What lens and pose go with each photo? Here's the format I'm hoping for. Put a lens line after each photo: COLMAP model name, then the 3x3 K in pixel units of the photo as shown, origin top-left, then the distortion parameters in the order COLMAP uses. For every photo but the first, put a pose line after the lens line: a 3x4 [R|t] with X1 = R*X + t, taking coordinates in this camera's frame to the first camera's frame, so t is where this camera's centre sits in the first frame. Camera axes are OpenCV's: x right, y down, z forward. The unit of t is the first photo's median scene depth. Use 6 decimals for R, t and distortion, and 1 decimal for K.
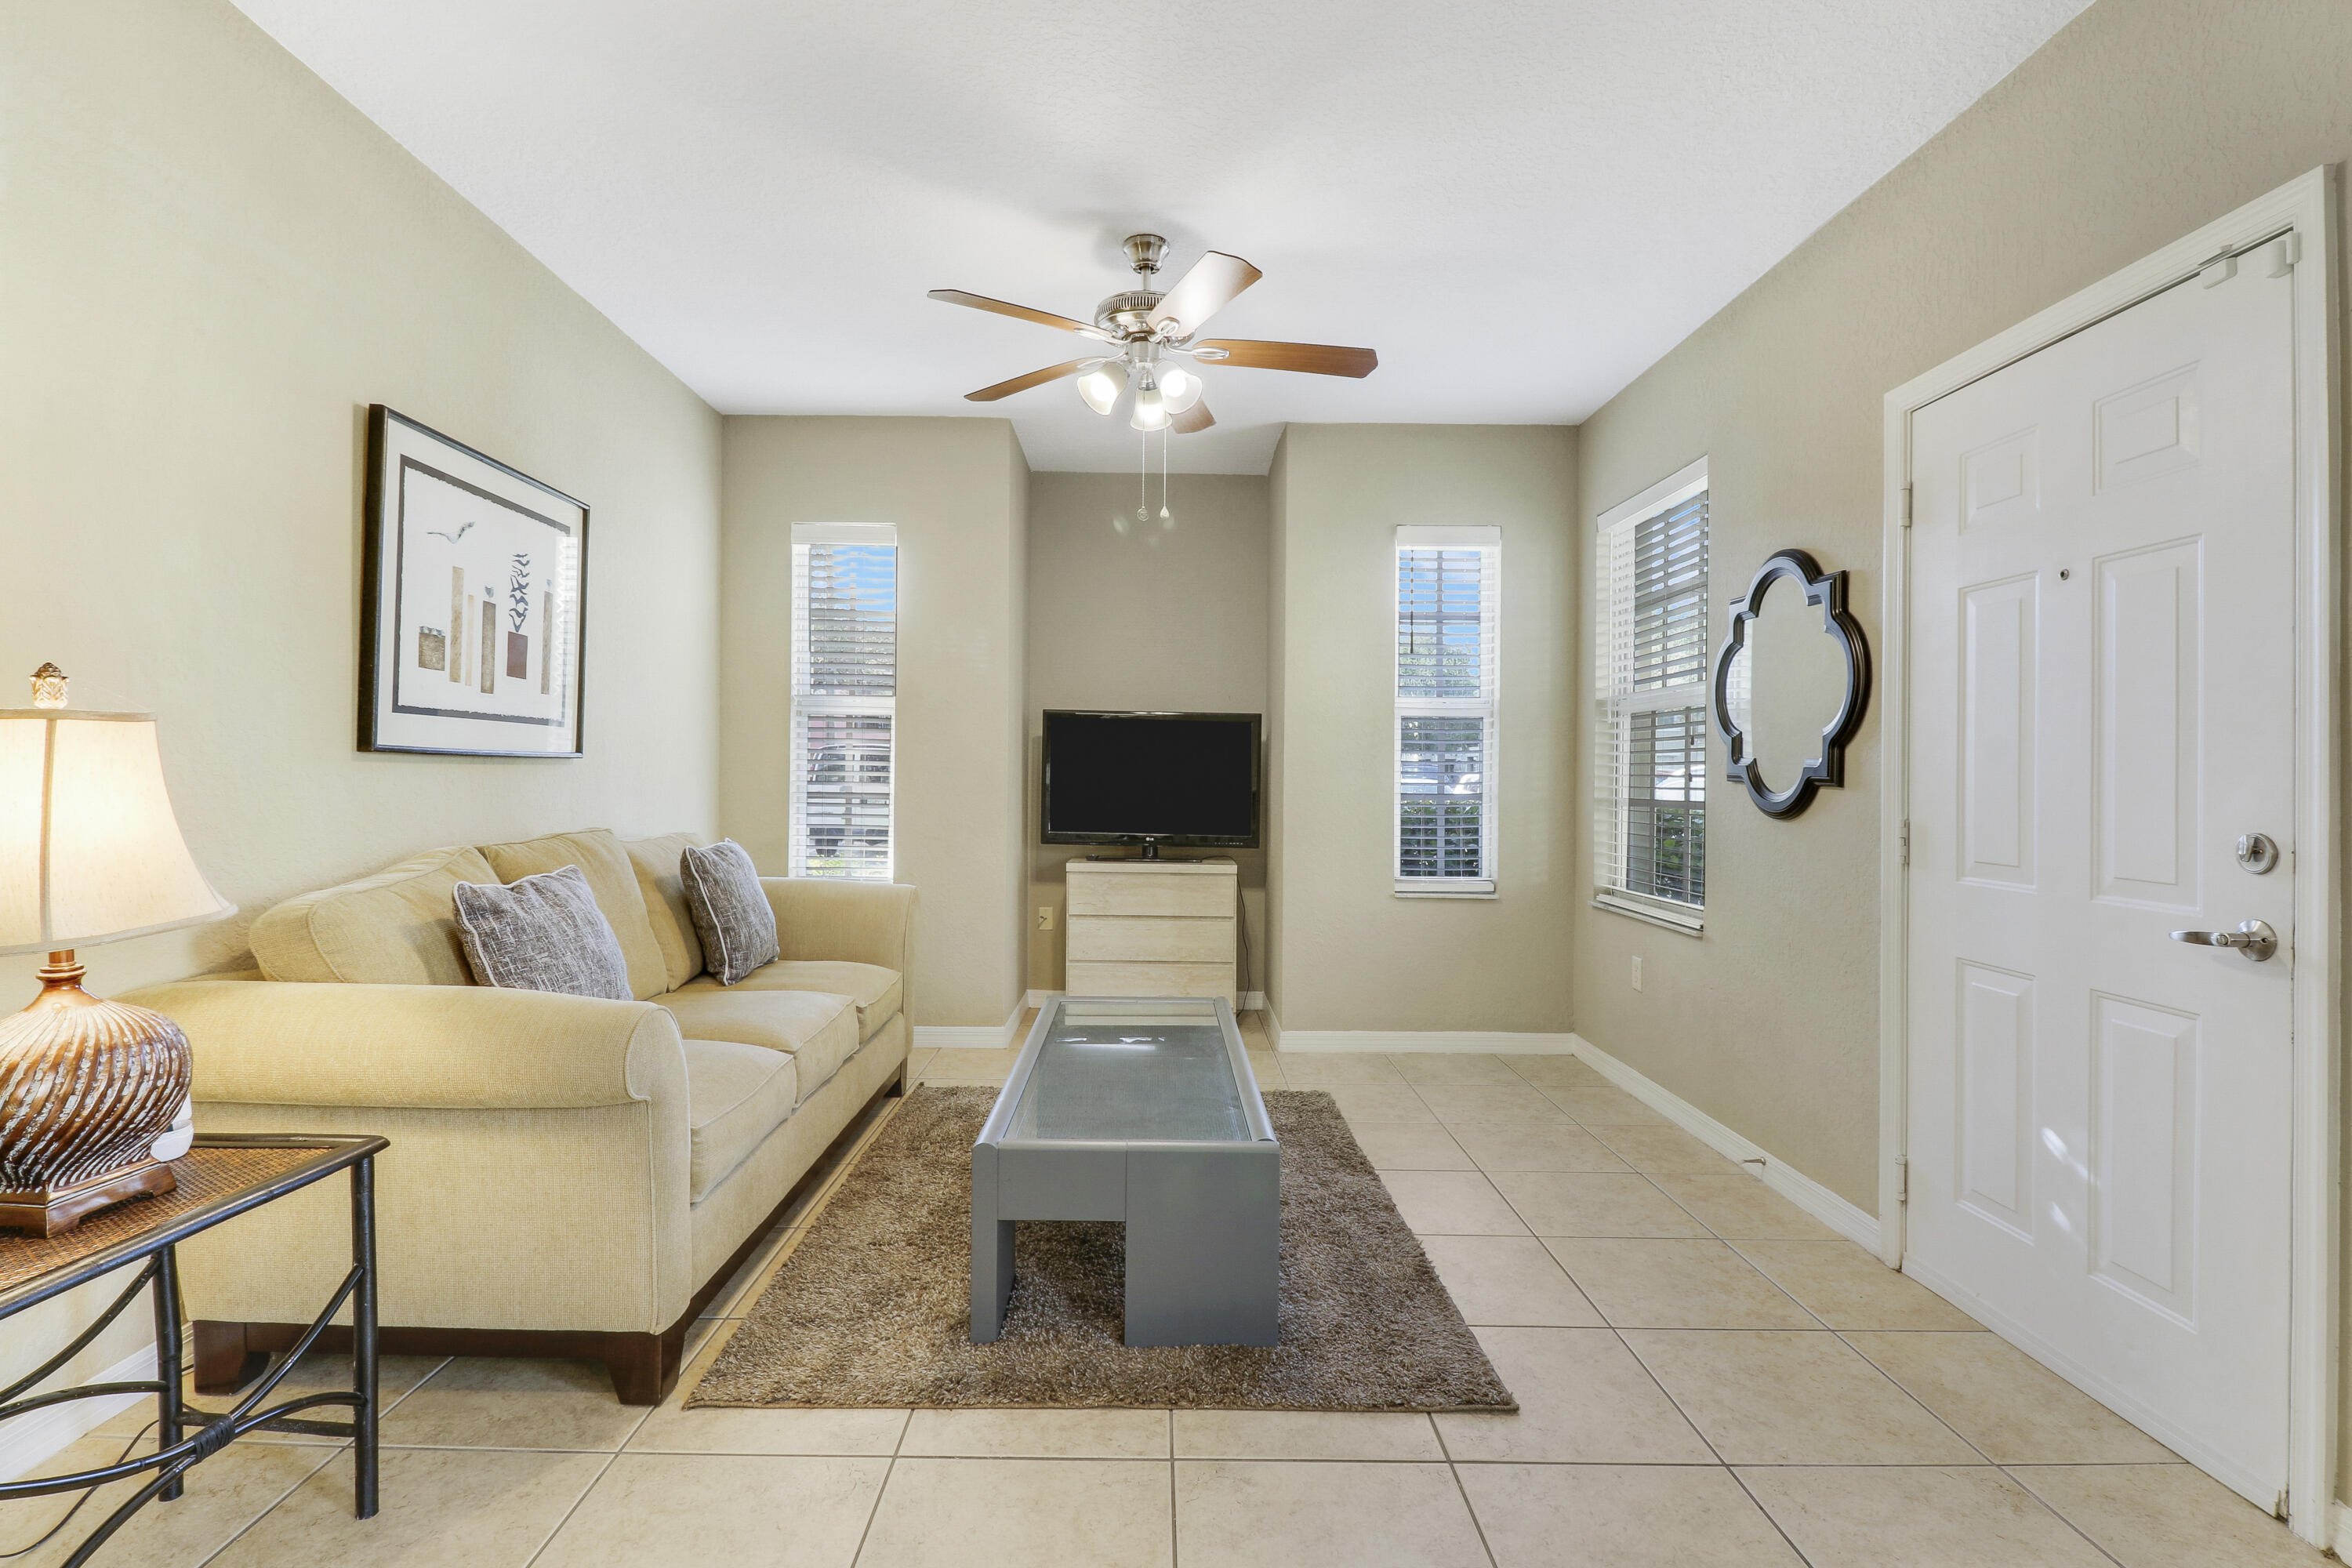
lens RADIAL K [[1114.2, 0, 1160.3], [0, 1114.2, 773.4], [0, 0, 1]] dist [-0.012065, -0.001905]
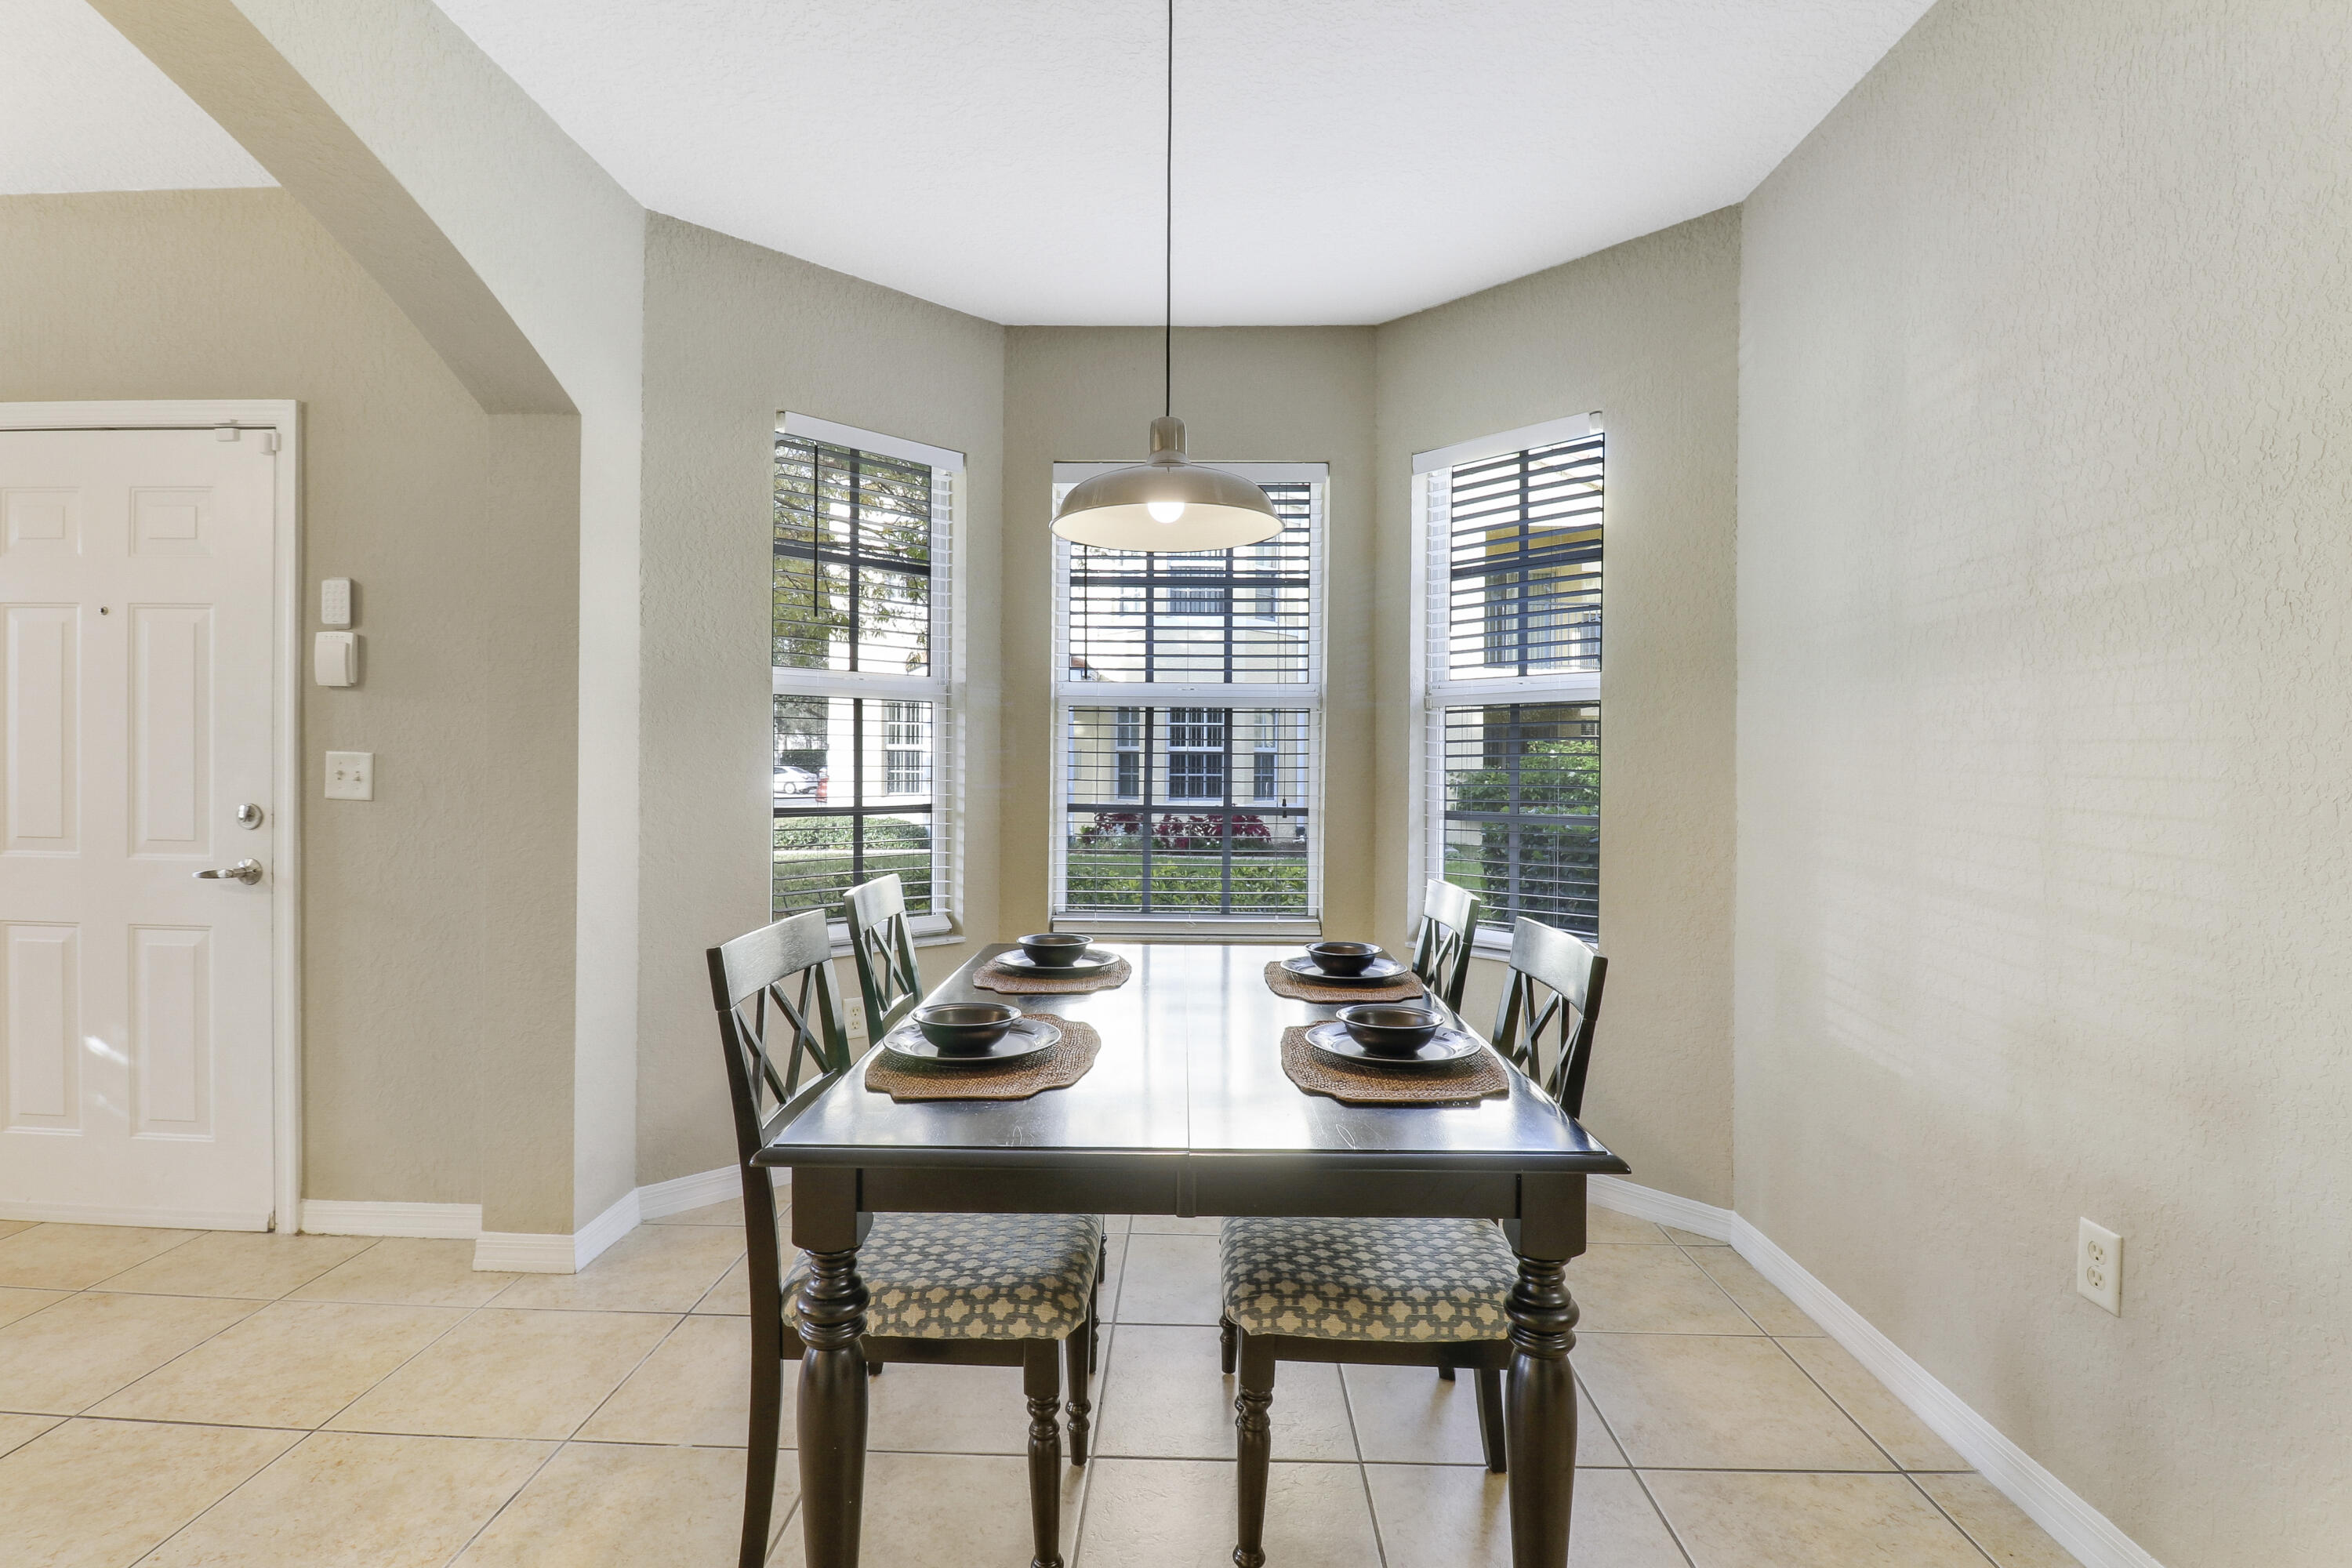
lens RADIAL K [[1114.2, 0, 1160.3], [0, 1114.2, 773.4], [0, 0, 1]] dist [-0.012065, -0.001905]
pose [[0.028787, -0.016133, 0.999455, -0.314667], [-0.012047, 0.999792, 0.016485, -0.017611], [-0.999513, -0.012515, 0.028587, -0.201209]]
